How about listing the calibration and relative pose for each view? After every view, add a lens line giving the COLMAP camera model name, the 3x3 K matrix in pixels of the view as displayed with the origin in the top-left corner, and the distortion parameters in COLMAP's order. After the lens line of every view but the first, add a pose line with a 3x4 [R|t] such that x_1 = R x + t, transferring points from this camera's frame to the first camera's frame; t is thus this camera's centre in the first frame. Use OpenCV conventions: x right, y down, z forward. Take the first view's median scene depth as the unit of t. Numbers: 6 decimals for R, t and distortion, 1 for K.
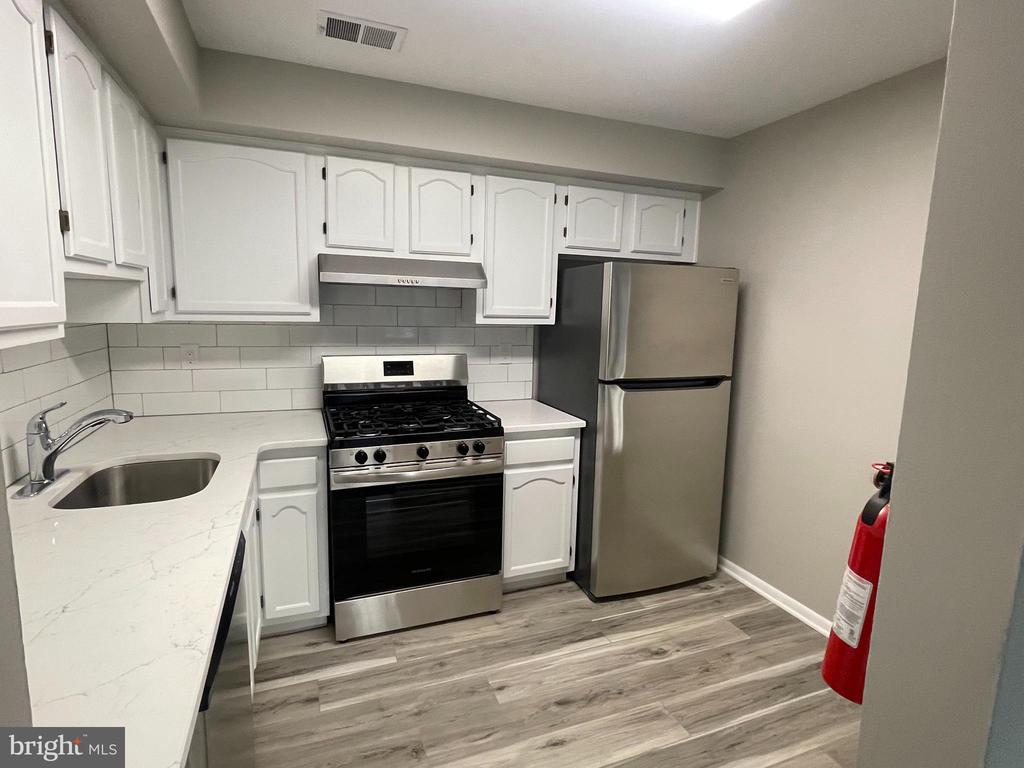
lens RADIAL K [[528.0, 0, 506.4], [0, 528.0, 384.3], [0, 0, 1]] dist [0.000425, 0.001376]
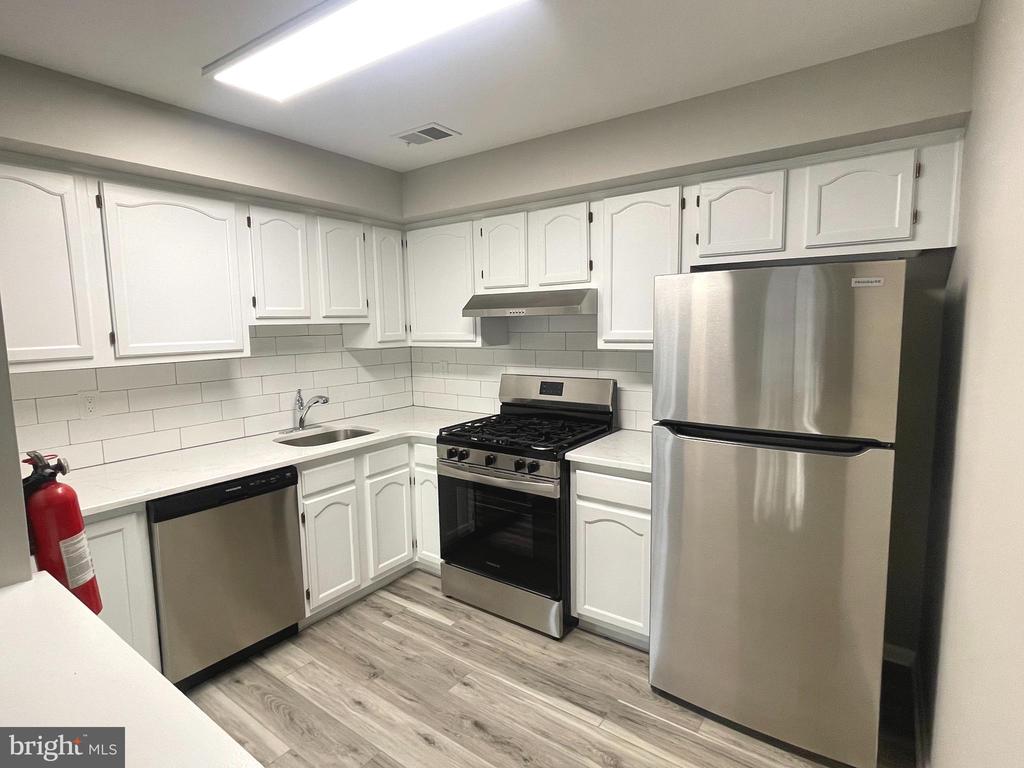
lens RADIAL K [[527.8, 0, 512.0], [0, 527.8, 384.0], [0, 0, 1]] dist [-0.003520, 0.000577]
pose [[0.543587, 0.062613, -0.837014, 0.780125], [-0.093885, 0.995492, 0.013496, -0.054585], [0.834086, 0.071247, 0.547014, 0.377026]]
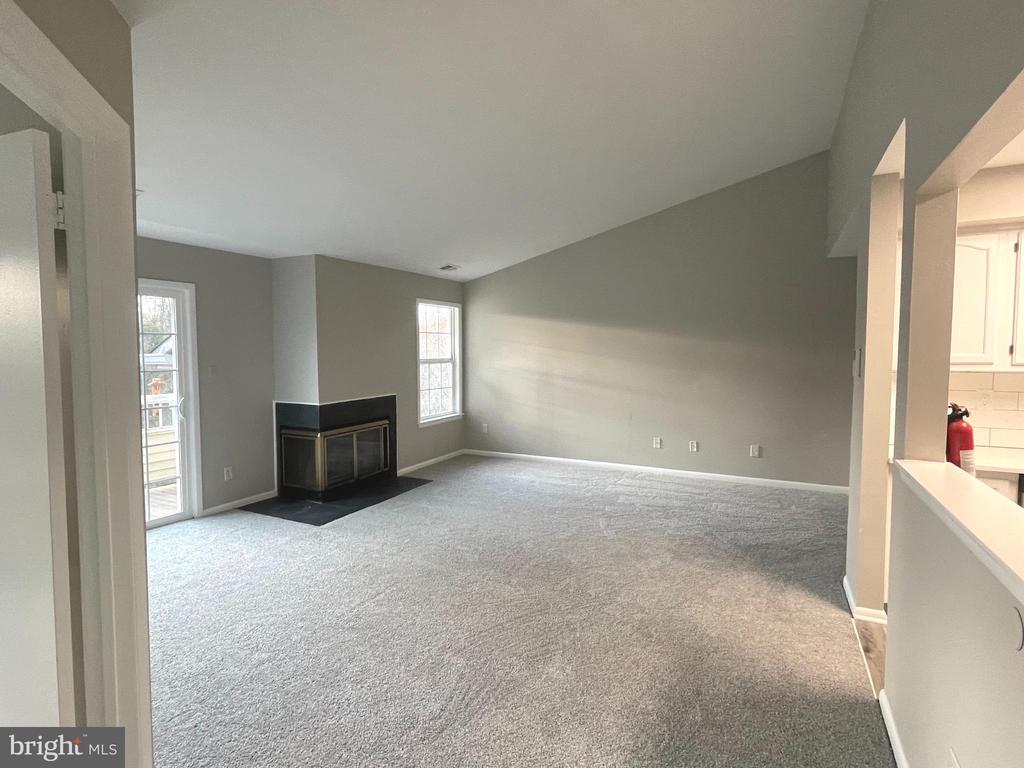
lens RADIAL K [[522.1, 0, 512.1], [0, 522.1, 375.5], [0, 0, 1]] dist [0.001508, 0.000793]
pose [[-0.745262, 0.013087, -0.666644, 1.280663], [-0.111752, 0.983213, 0.144233, -0.043708], [0.657340, 0.181990, -0.731289, 0.428057]]
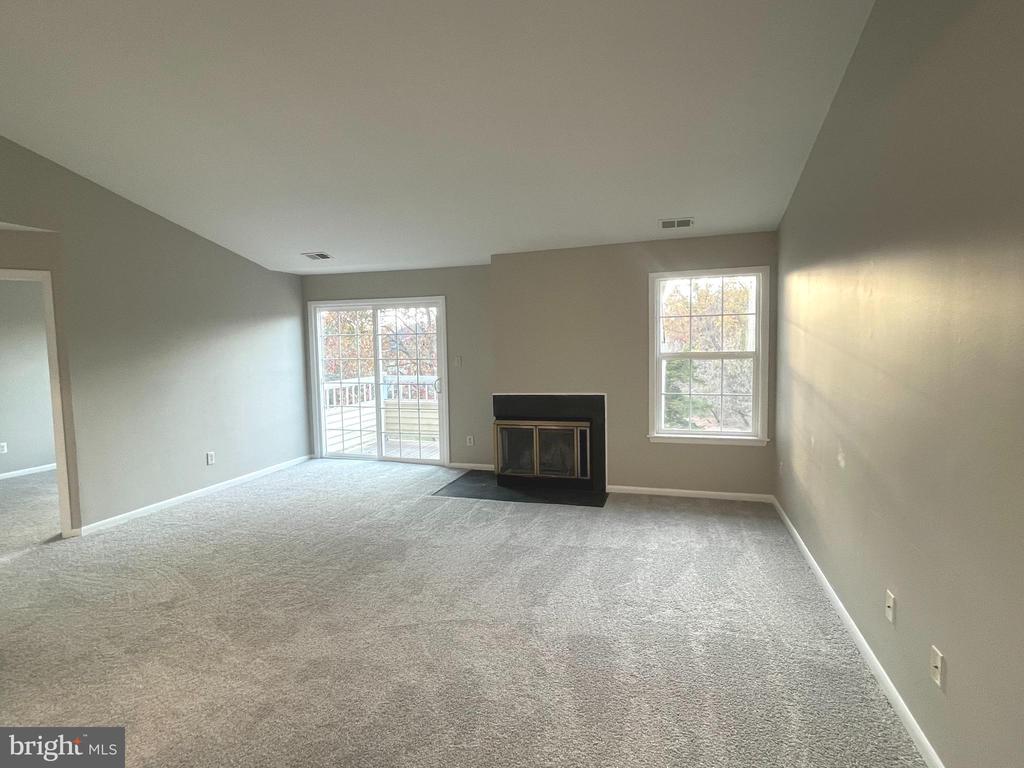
lens RADIAL K [[527.8, 0, 512.0], [0, 527.8, 384.0], [0, 0, 1]] dist [-0.003520, 0.000577]
pose [[-0.780080, -0.054327, 0.623317, -0.952937], [0.091783, 0.975510, 0.199889, -0.030964], [-0.618912, 0.213139, -0.755989, 0.080019]]
